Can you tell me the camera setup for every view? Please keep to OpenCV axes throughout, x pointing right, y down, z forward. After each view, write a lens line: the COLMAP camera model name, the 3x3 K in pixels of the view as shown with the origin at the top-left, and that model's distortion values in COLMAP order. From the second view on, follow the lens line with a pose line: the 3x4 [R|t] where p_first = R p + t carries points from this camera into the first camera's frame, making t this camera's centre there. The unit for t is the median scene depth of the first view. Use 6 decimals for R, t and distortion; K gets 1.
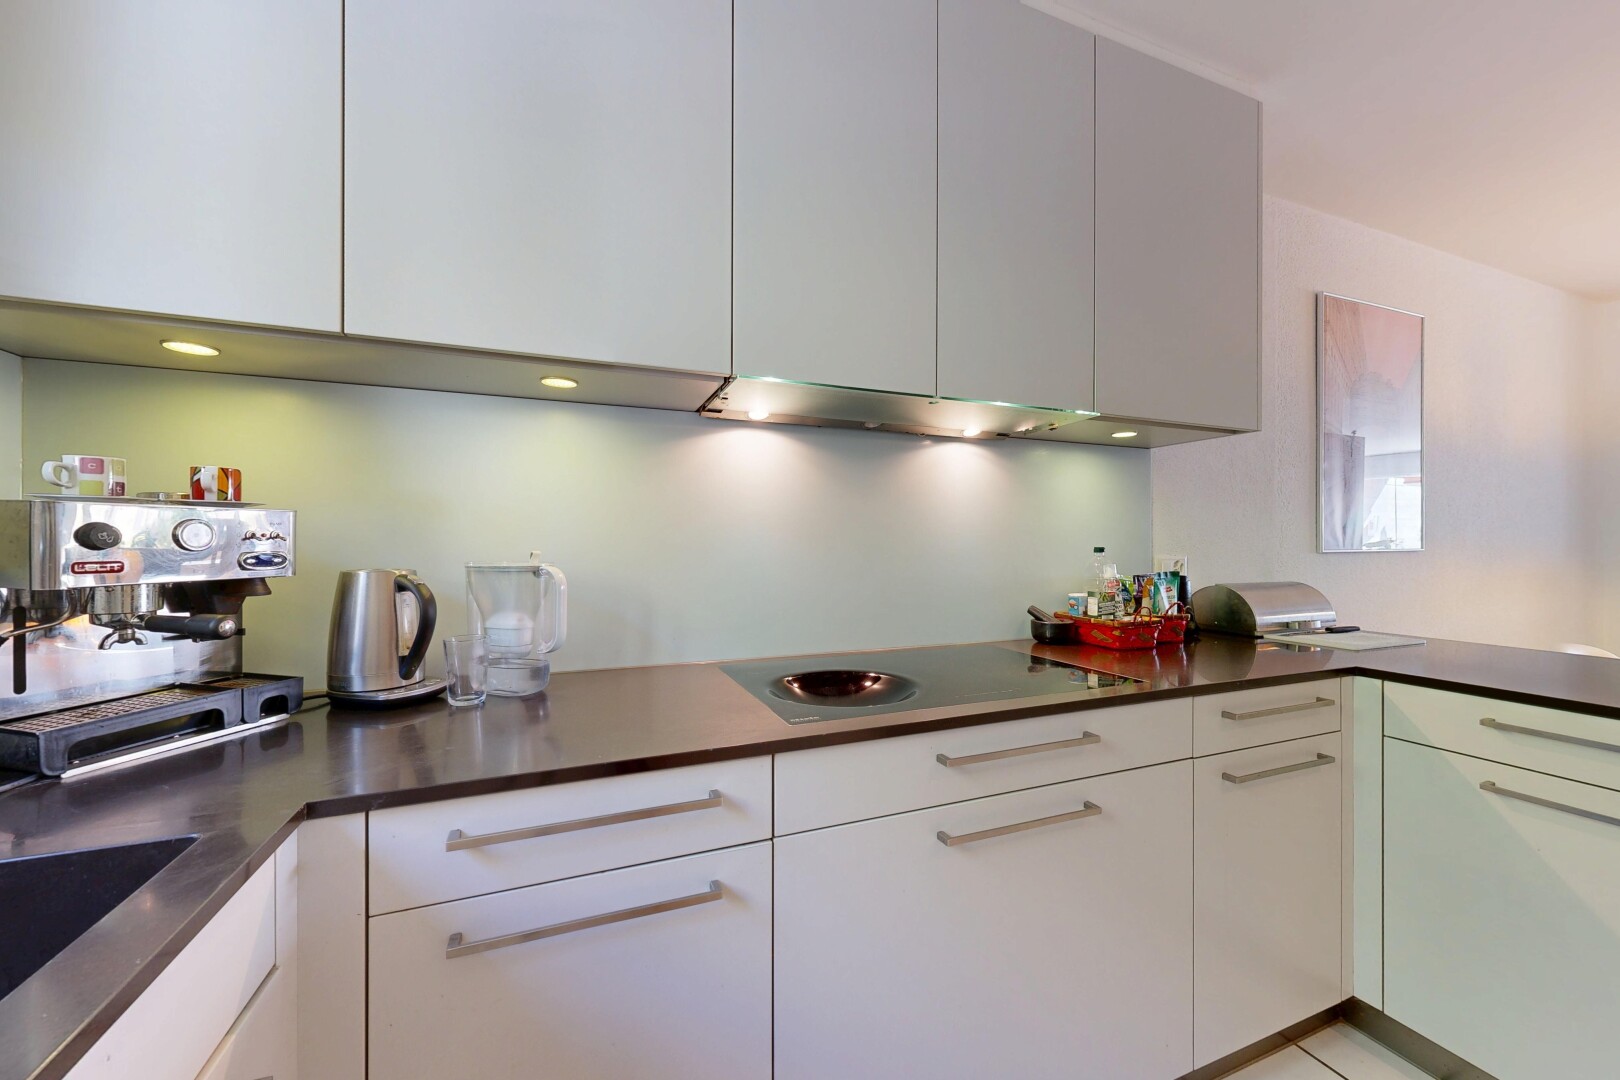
lens RADIAL K [[610.4, 0, 814.4], [0, 610.4, 530.4], [0, 0, 1]] dist [0.001730, -0.000109]
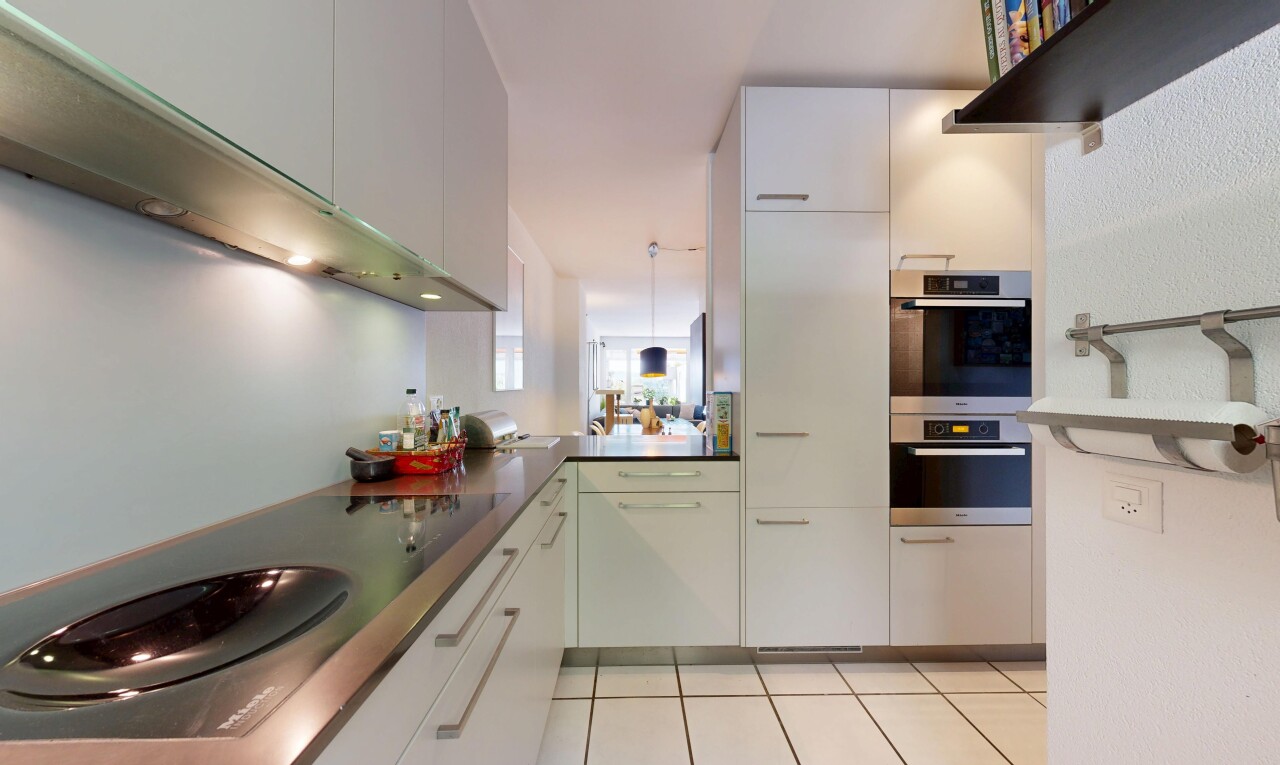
lens RADIAL K [[430.0, 0, 639.4], [0, 430.0, 380.7], [0, 0, 1]] dist [0.002042, -0.000246]
pose [[0.358288, 0.011015, 0.933546, -0.144139], [-0.017049, 0.999841, -0.005254, 0.008092], [-0.933455, -0.014033, 0.358419, 0.300702]]
